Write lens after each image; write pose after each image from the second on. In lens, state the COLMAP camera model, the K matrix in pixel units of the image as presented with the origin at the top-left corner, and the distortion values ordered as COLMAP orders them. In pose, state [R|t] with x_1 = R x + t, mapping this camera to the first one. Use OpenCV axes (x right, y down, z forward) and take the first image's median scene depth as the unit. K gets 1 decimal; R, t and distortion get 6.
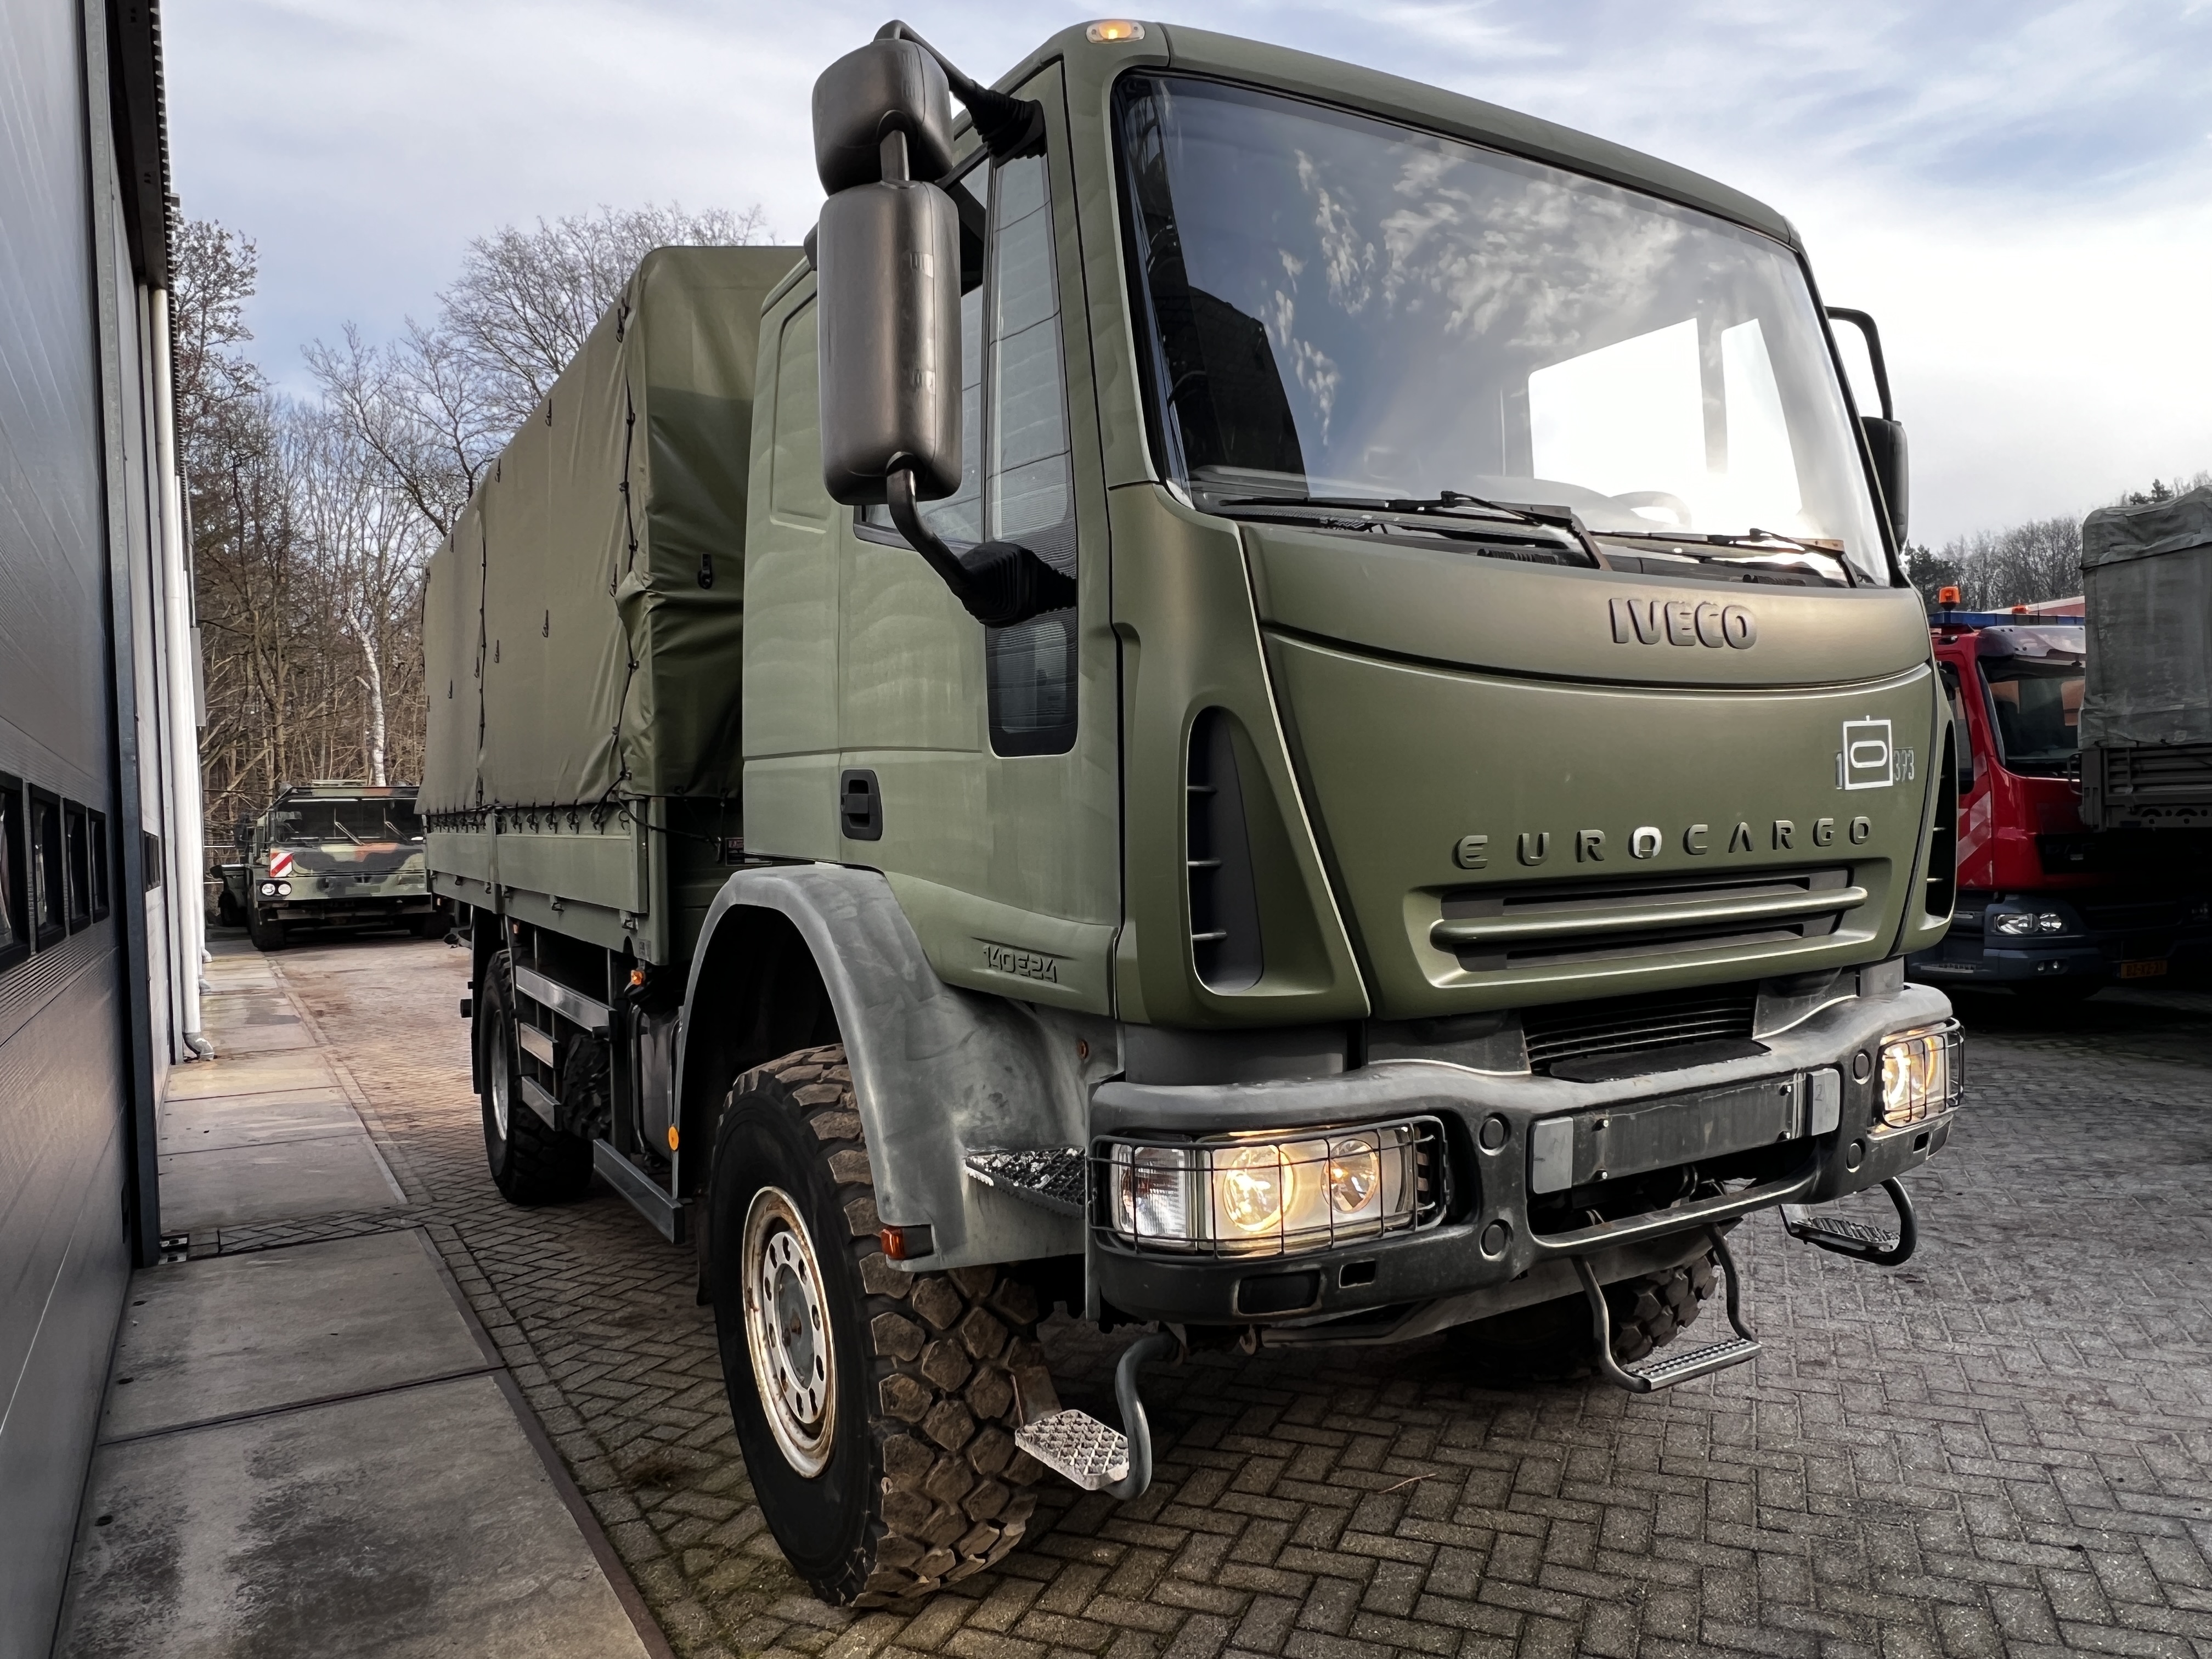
lens RADIAL K [[1419.4, 0, 1107.2], [0, 1419.4, 836.6], [0, 0, 1]] dist [-0.004723, -0.001184]
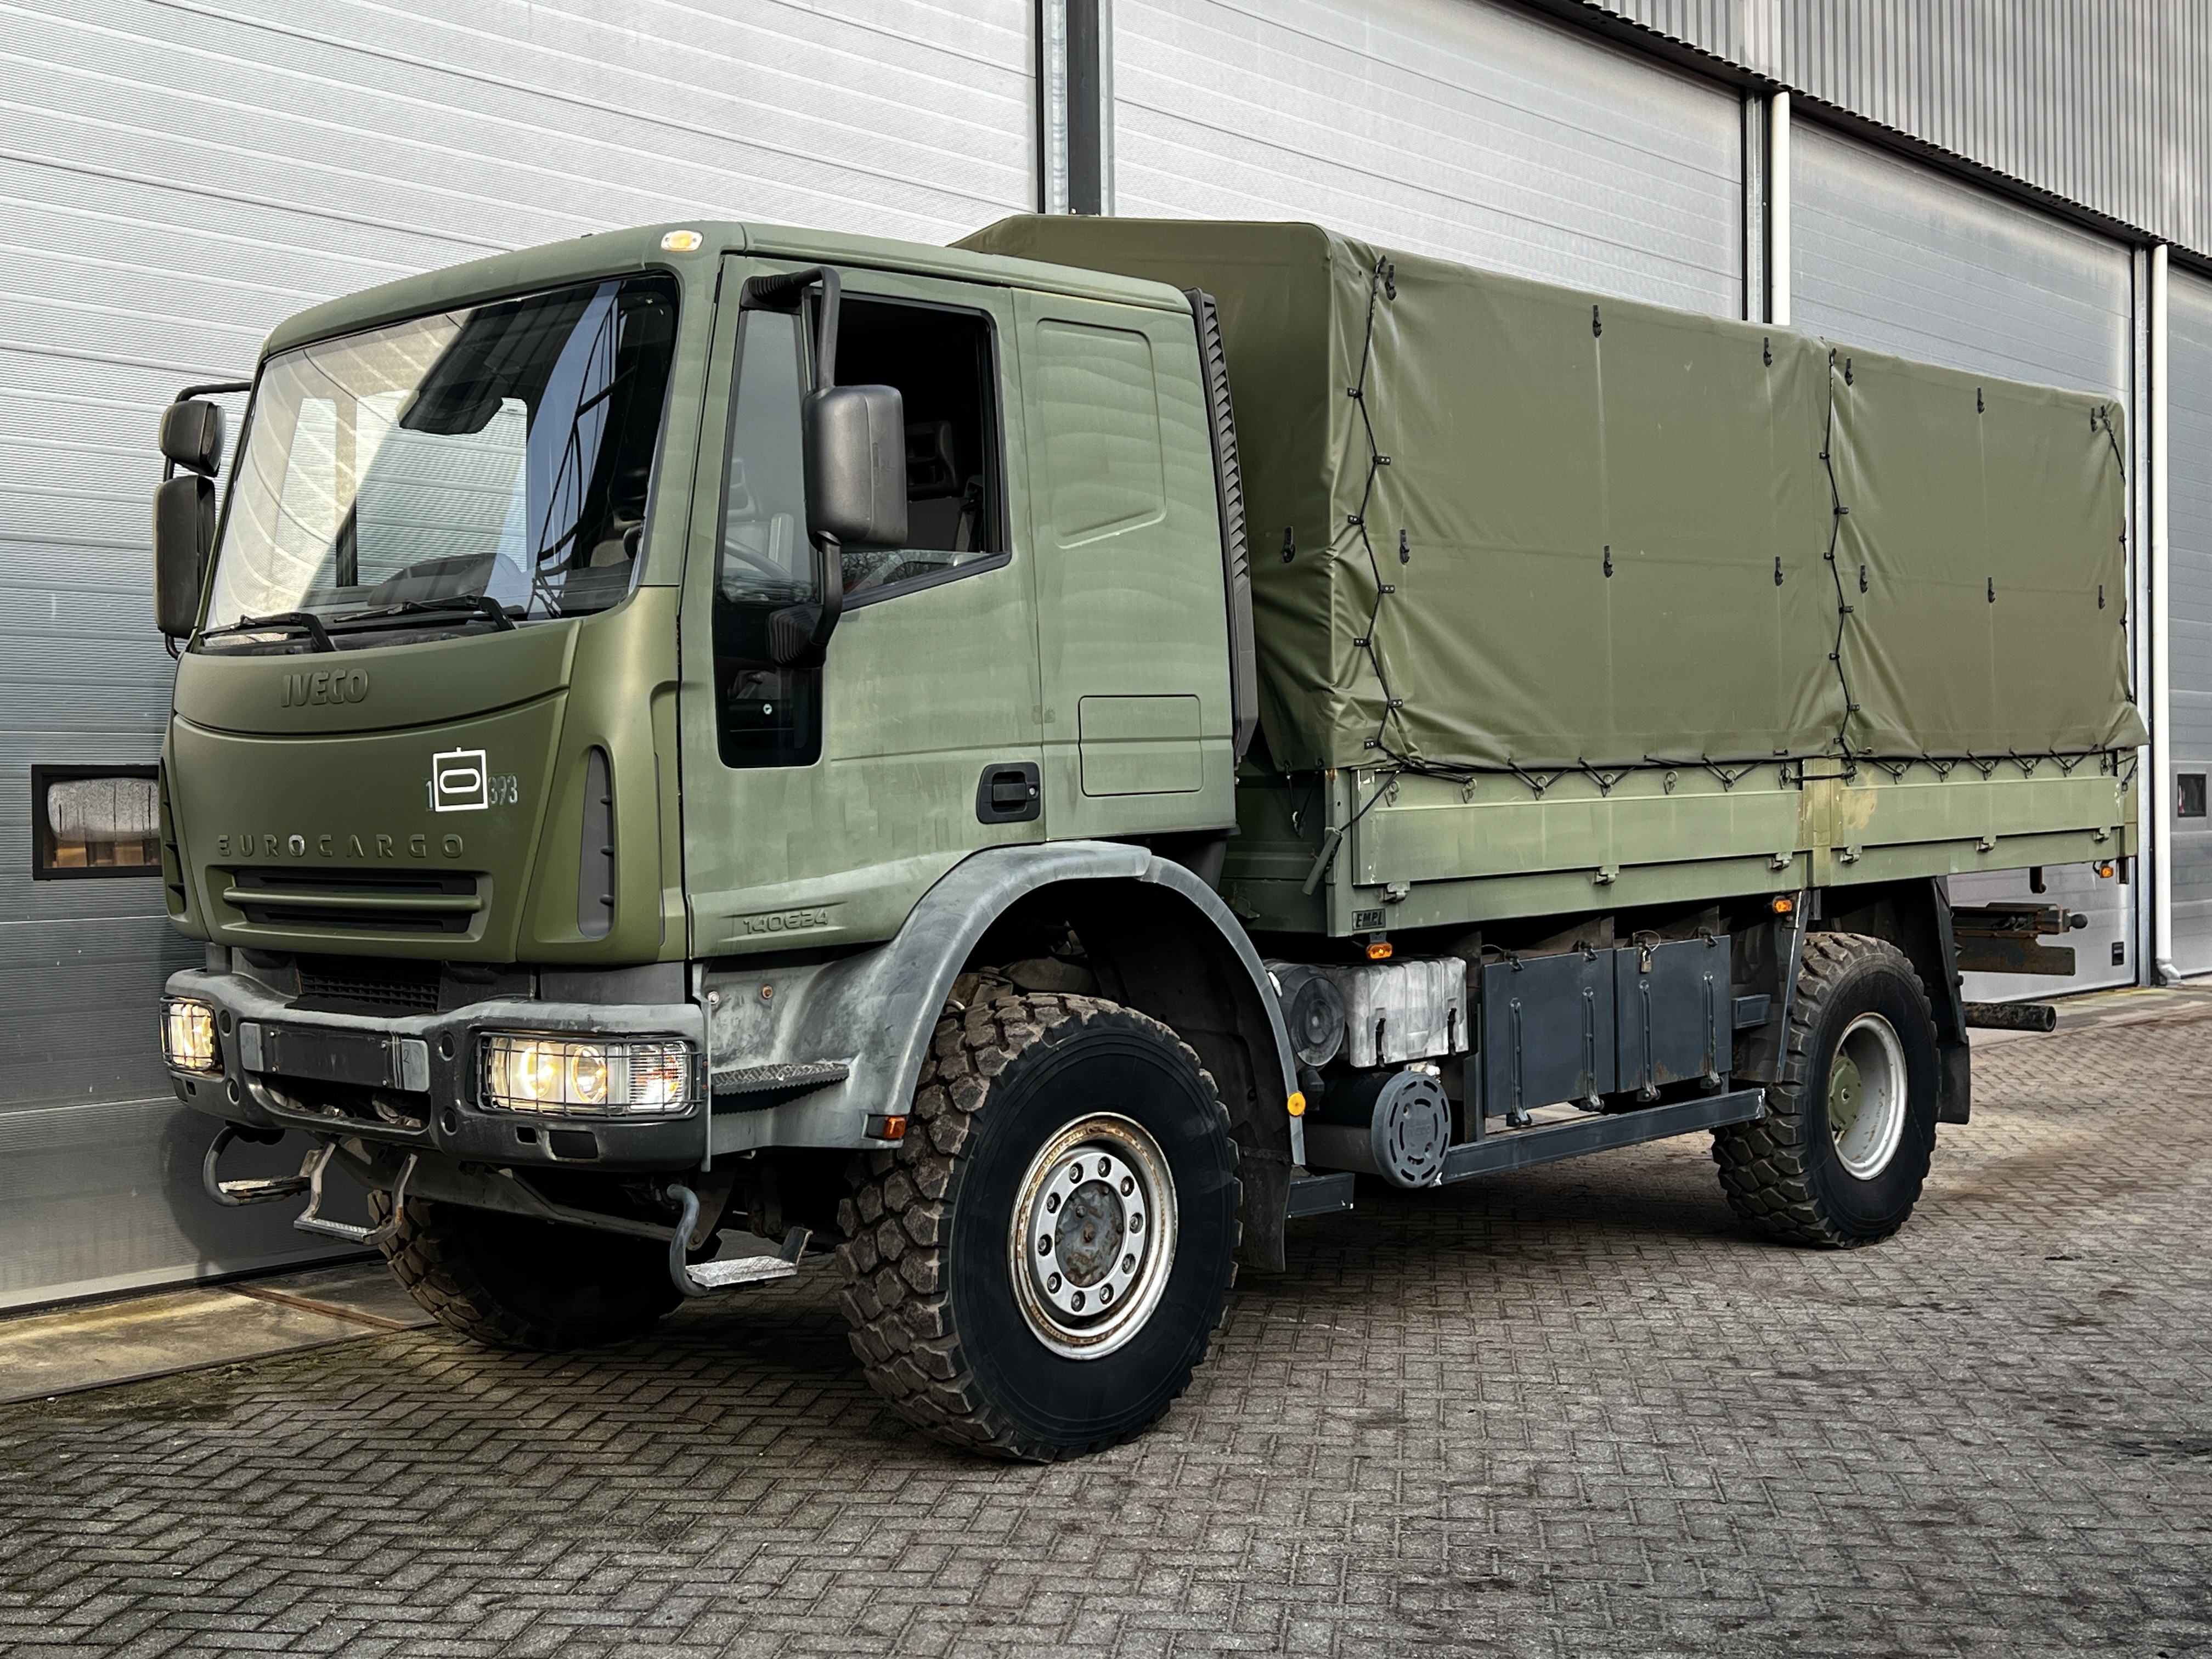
lens RADIAL K [[2605.9, 0, 1097.7], [0, 2605.9, 831.3], [0, 0, 1]] dist [0.081725, 0.000000]
pose [[0.290504, 0.029841, -0.956408, 2.786283], [-0.020036, 0.999484, 0.025099, -0.082742], [0.956664, 0.011871, 0.290952, 0.888936]]
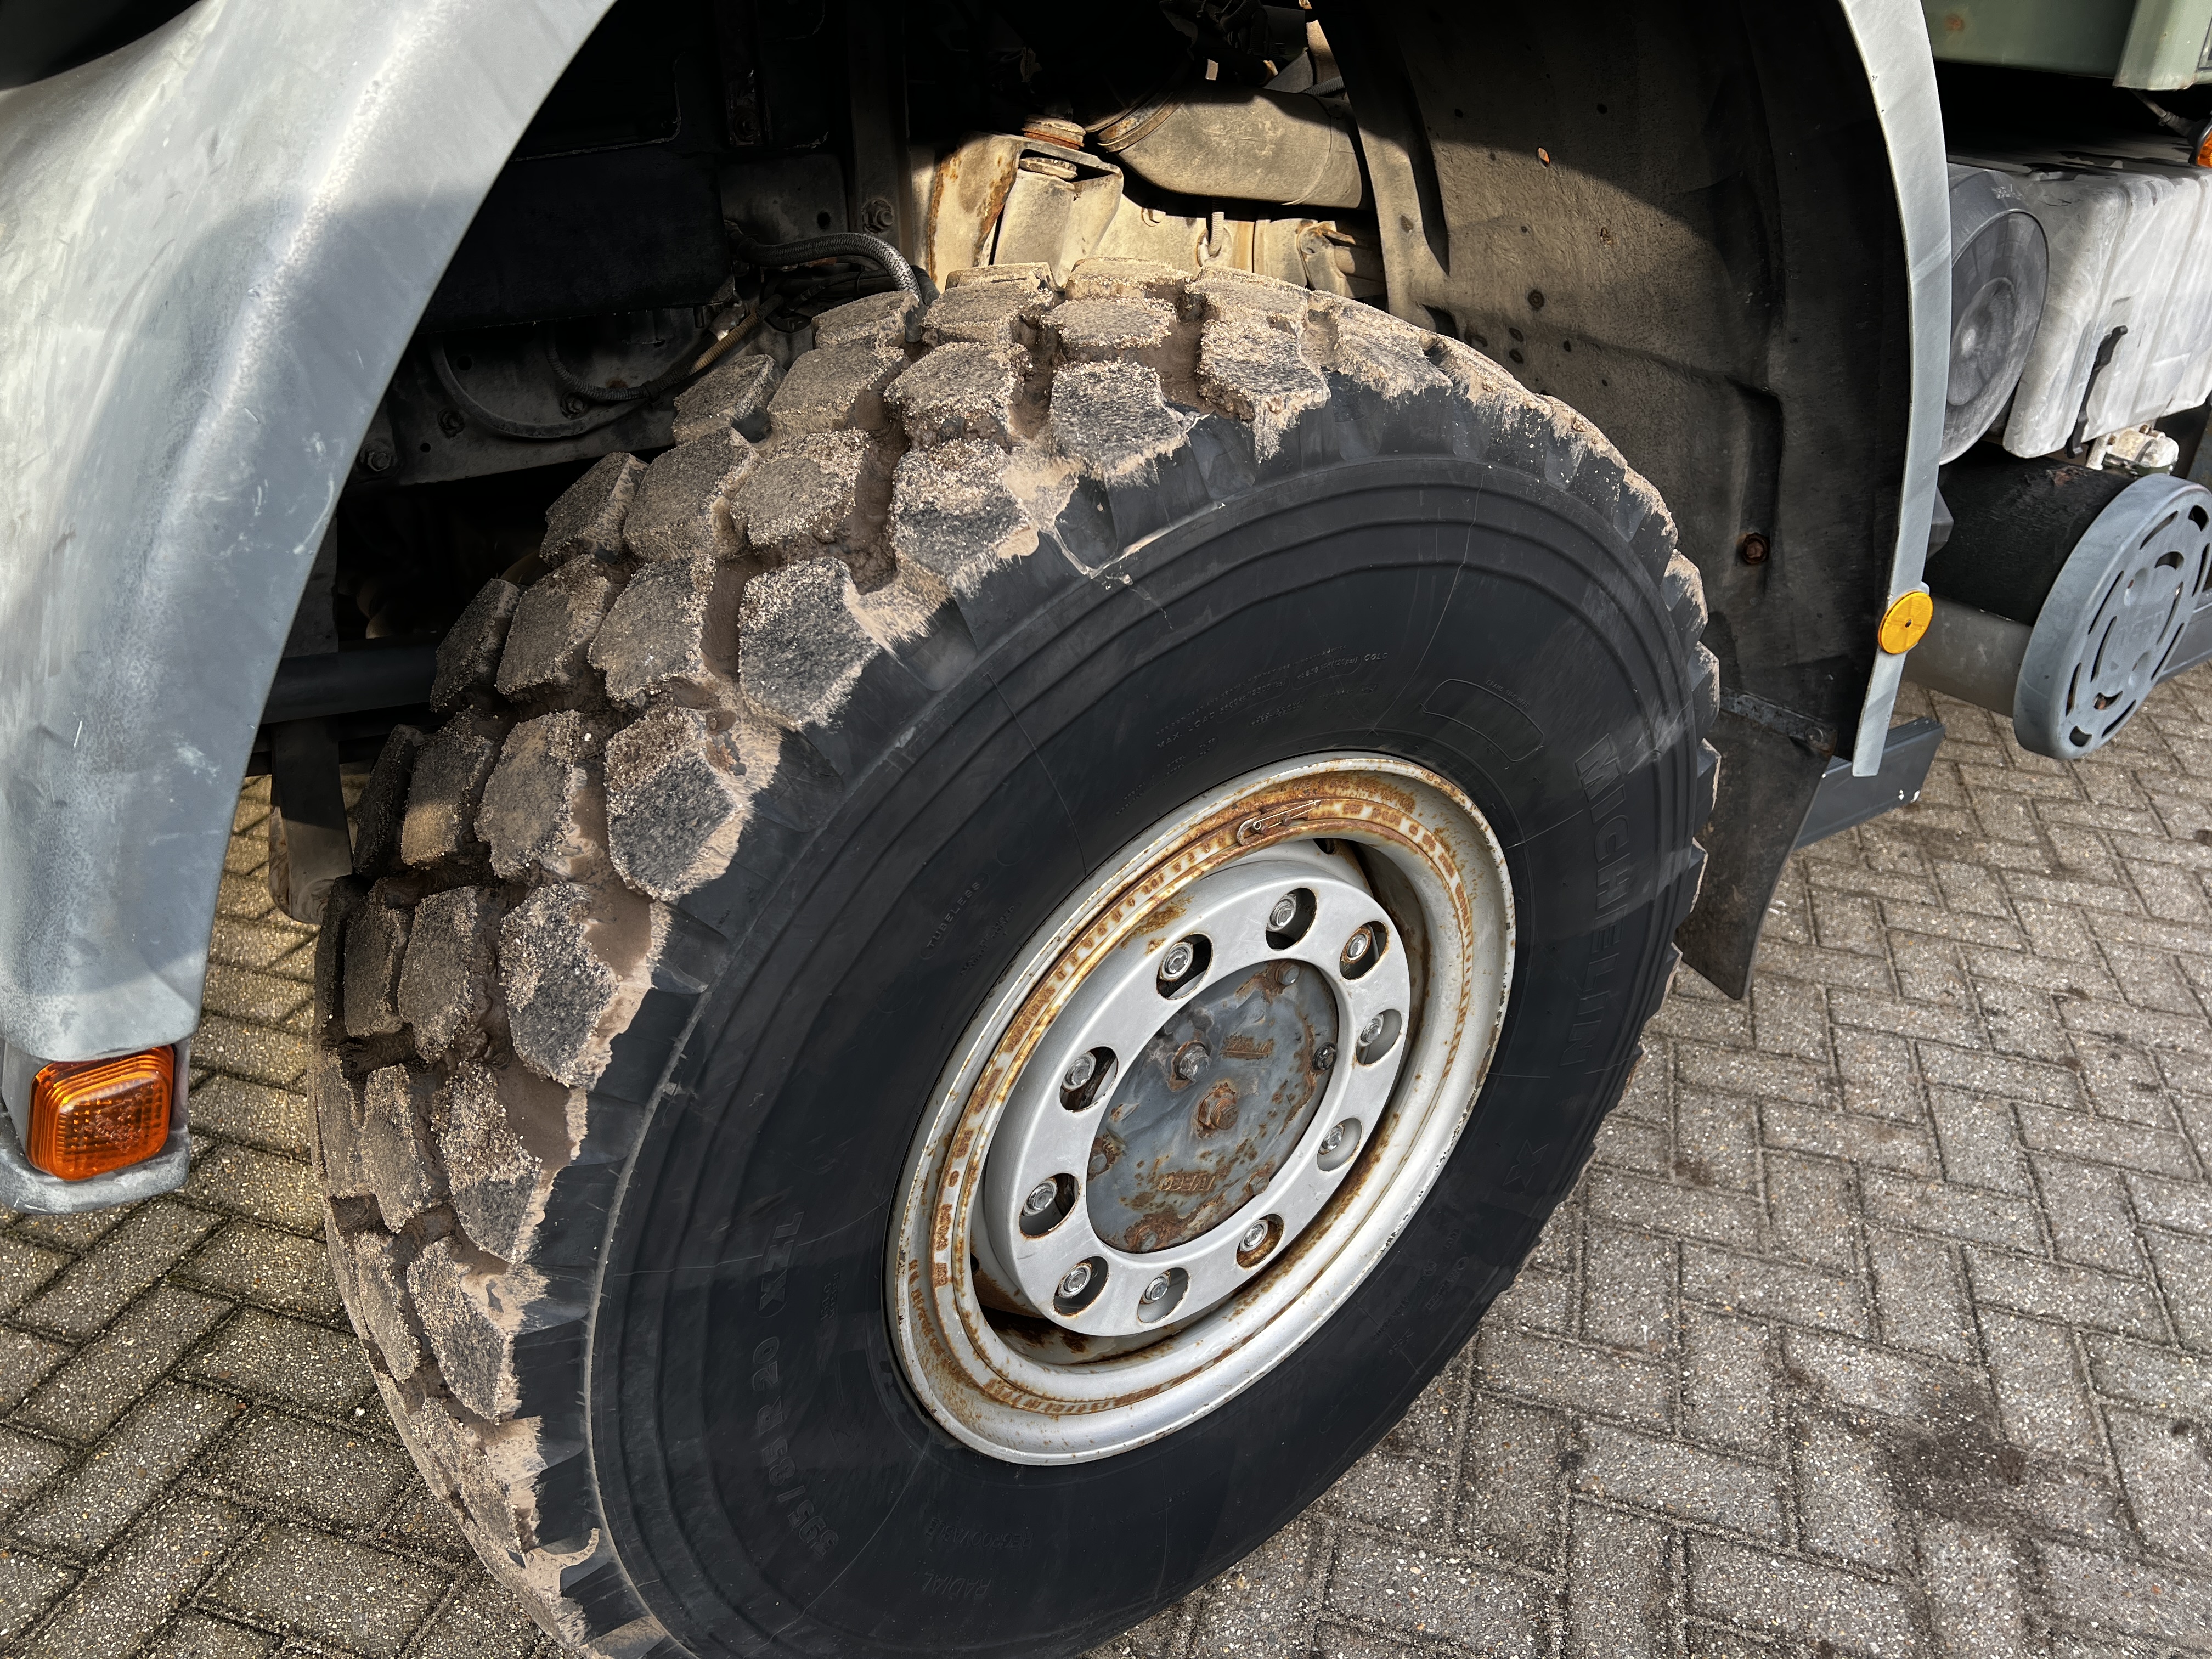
lens RADIAL K [[1636.2, 0, 1074.5], [0, 1636.2, 816.8], [0, 0, 1]] dist [0.026289, -0.014192]
pose [[0.114152, 0.495380, -0.861143, 0.851679], [-0.062666, 0.868674, 0.491405, 0.051385], [0.991485, -0.002131, 0.130204, 1.484307]]
